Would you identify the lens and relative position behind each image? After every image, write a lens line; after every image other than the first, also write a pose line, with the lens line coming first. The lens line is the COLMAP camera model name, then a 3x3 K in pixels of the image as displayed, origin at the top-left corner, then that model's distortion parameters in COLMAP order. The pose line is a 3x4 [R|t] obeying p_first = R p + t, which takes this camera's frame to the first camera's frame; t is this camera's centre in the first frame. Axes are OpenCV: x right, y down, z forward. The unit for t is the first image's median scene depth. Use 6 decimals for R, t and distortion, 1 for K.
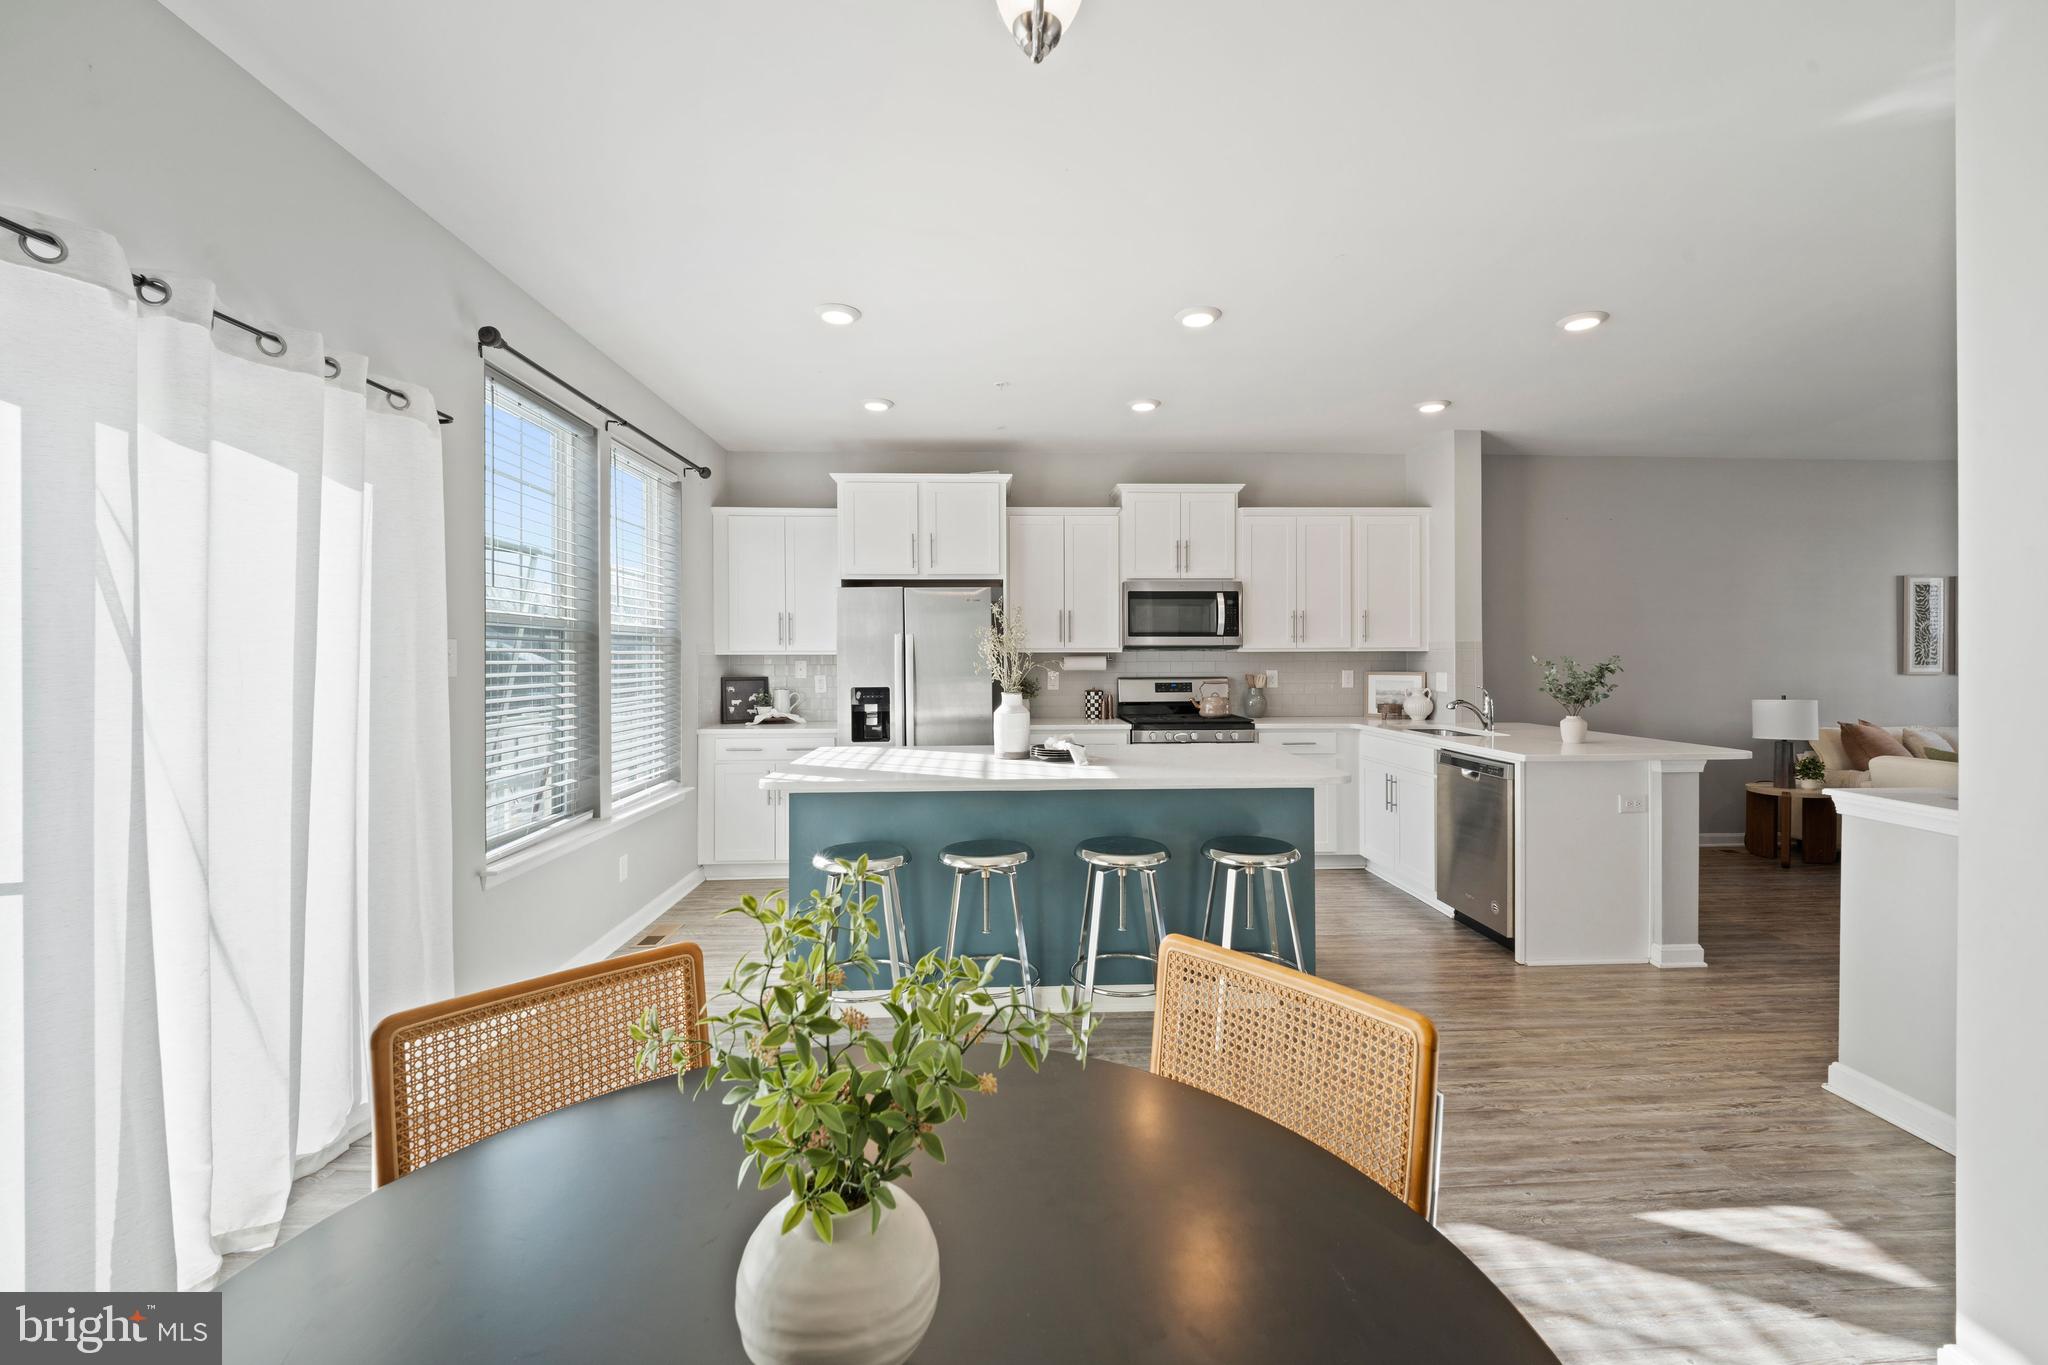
lens RADIAL K [[846.9, 0, 1024.0], [0, 846.9, 671.4], [0, 0, 1]] dist [0.000436, -0.000008]
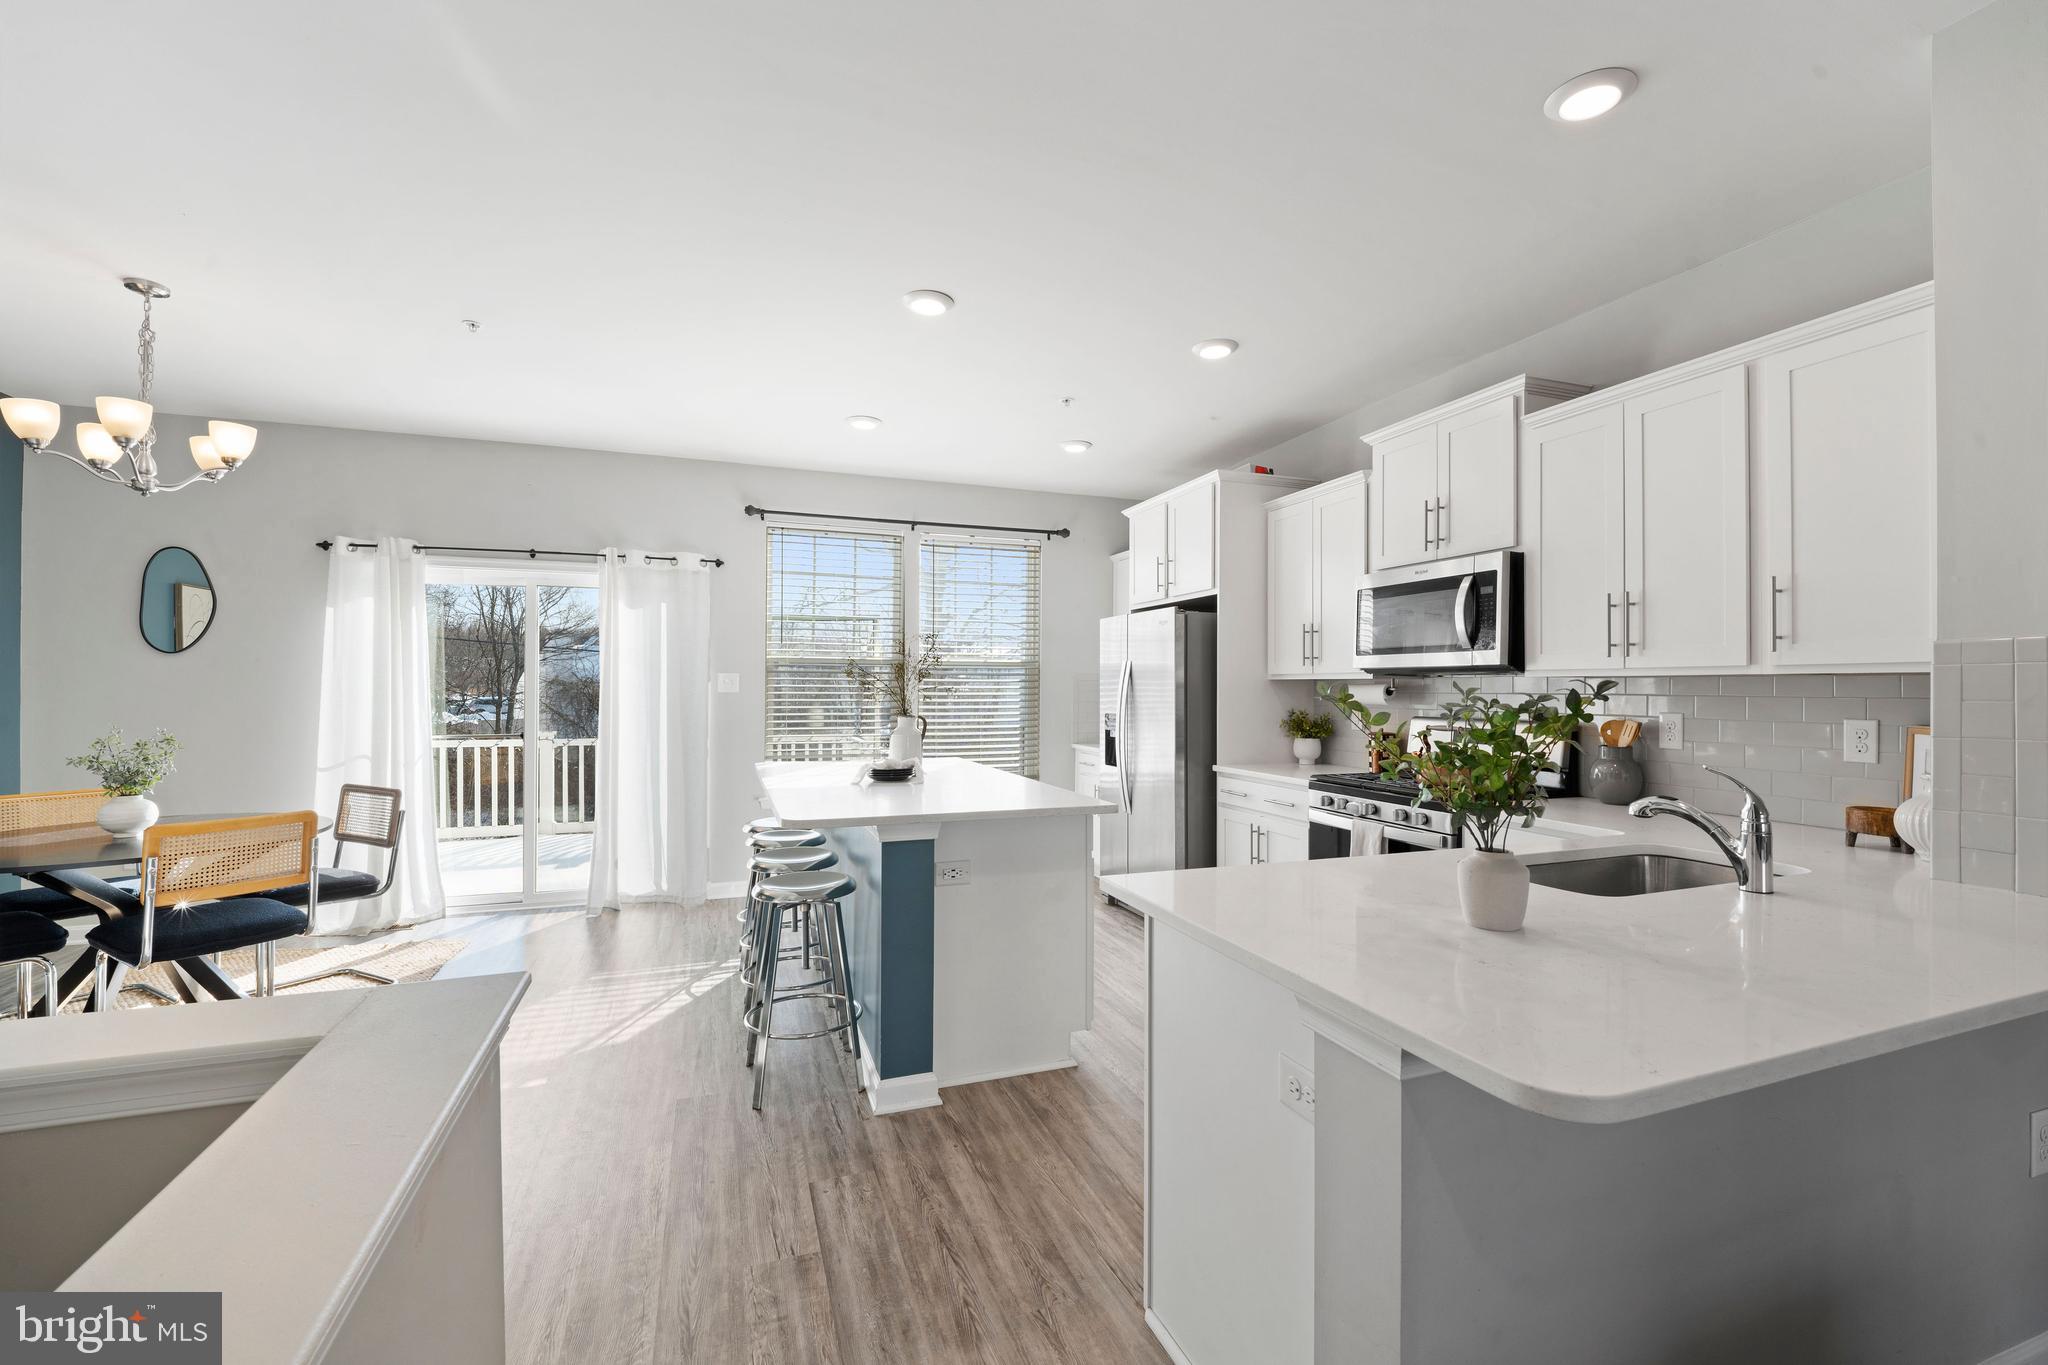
lens RADIAL K [[867.3, 0, 1024.0], [0, 867.3, 682.5], [0, 0, 1]] dist [-0.031517, -0.000240]
pose [[0.303845, -0.006672, -0.952698, 0.689870], [-0.010397, 0.999893, -0.010318, -0.010481], [0.952665, 0.013040, 0.303743, 0.525665]]
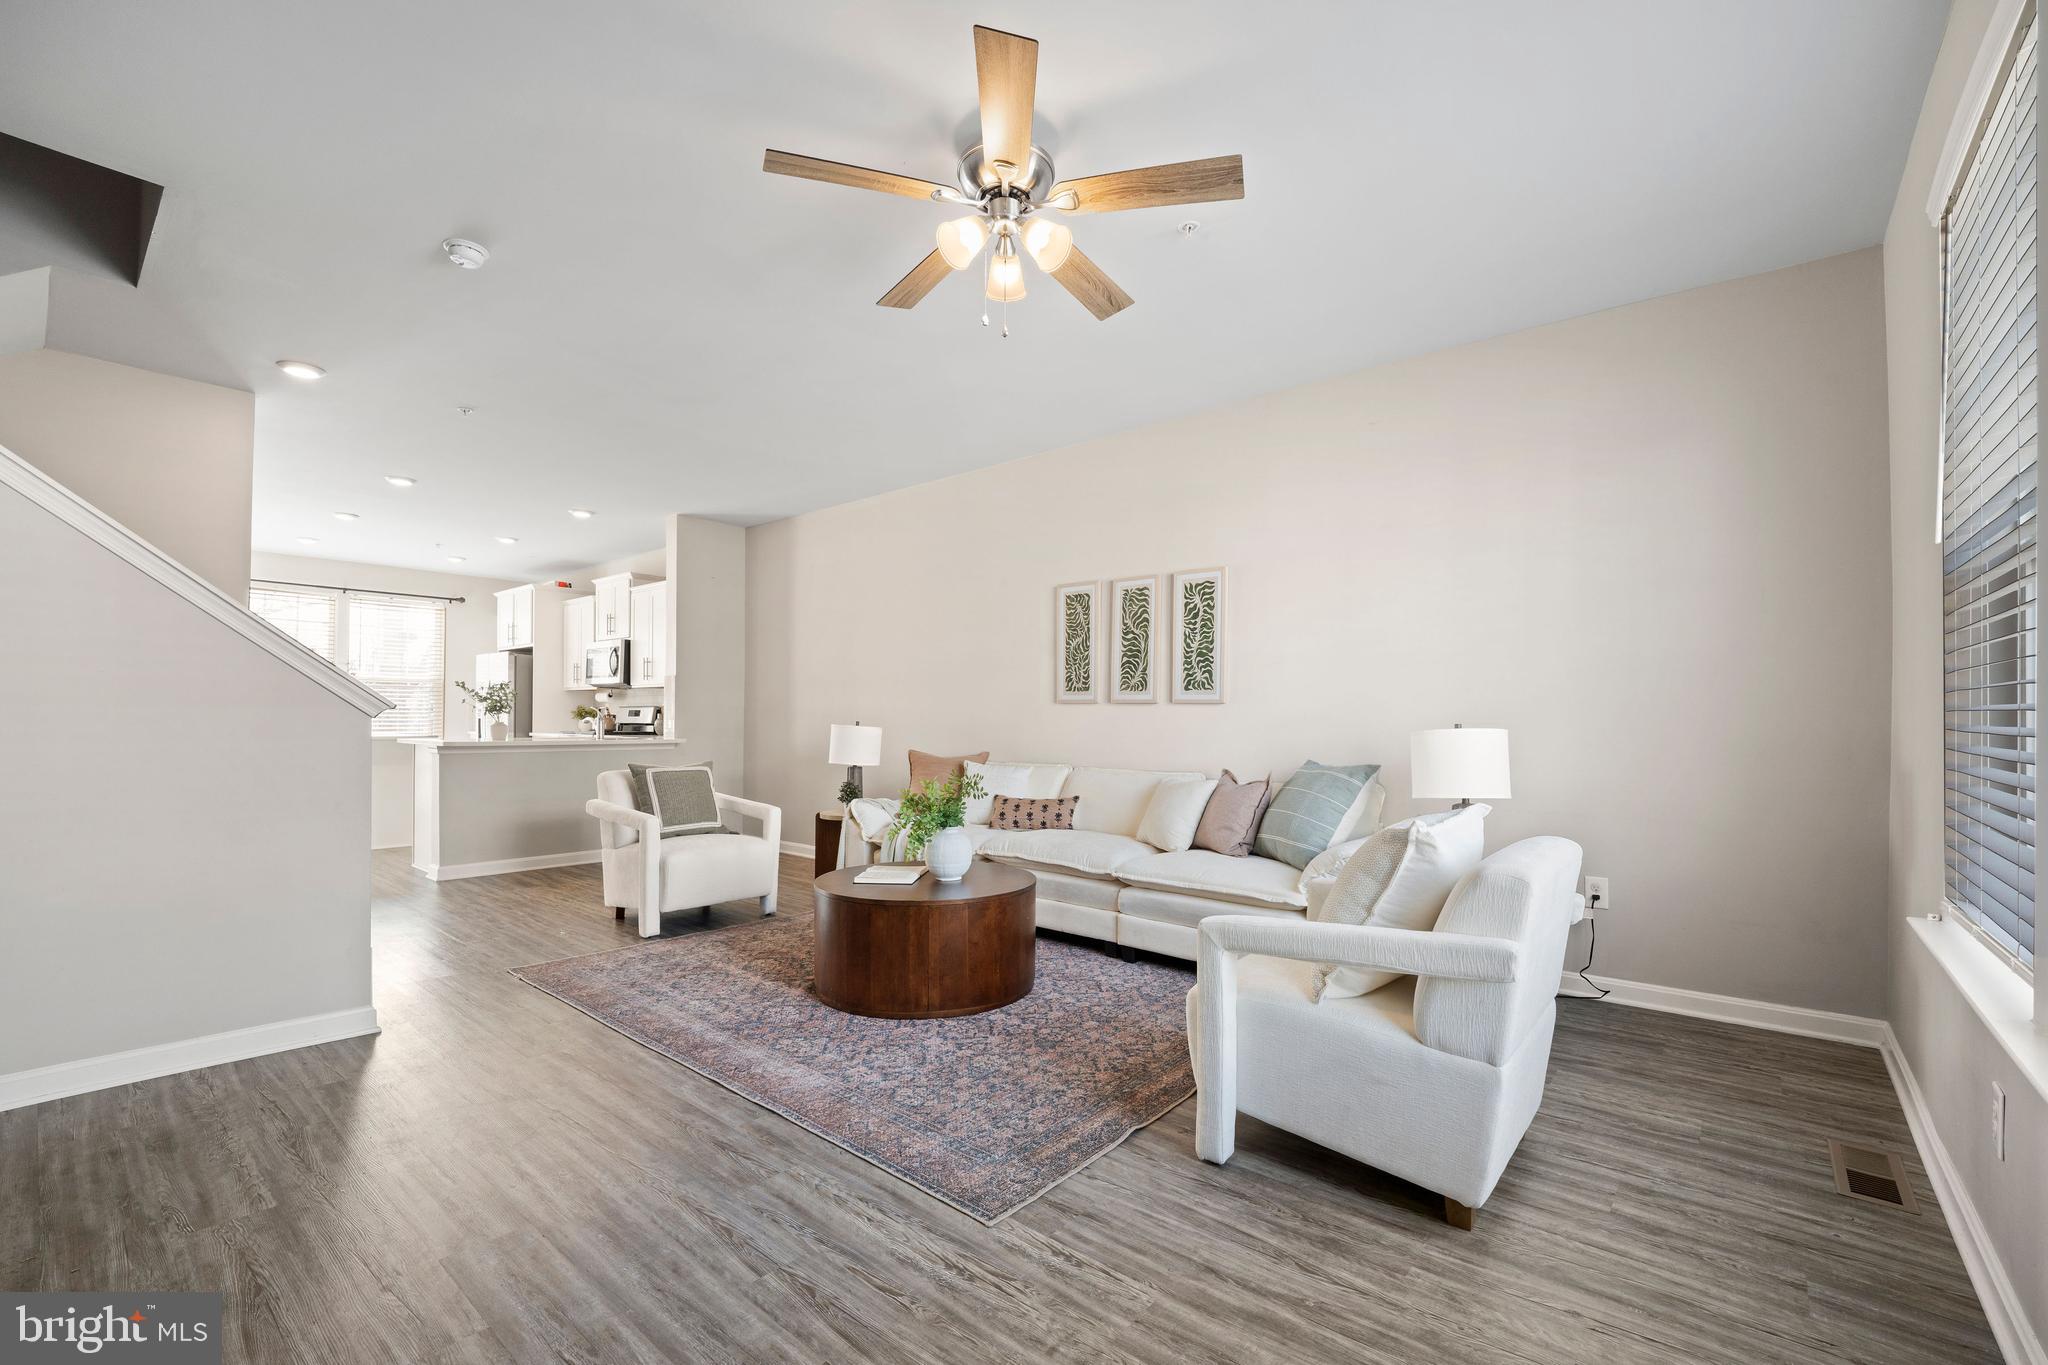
lens RADIAL K [[856.0, 0, 1031.0], [0, 856.0, 715.8], [0, 0, 1]] dist [0.001455, -0.000331]
pose [[0.730850, 0.010181, -0.682463, 1.730065], [-0.016711, 0.999856, -0.002980, 0.015403], [0.682334, 0.013582, 0.730915, 0.413981]]
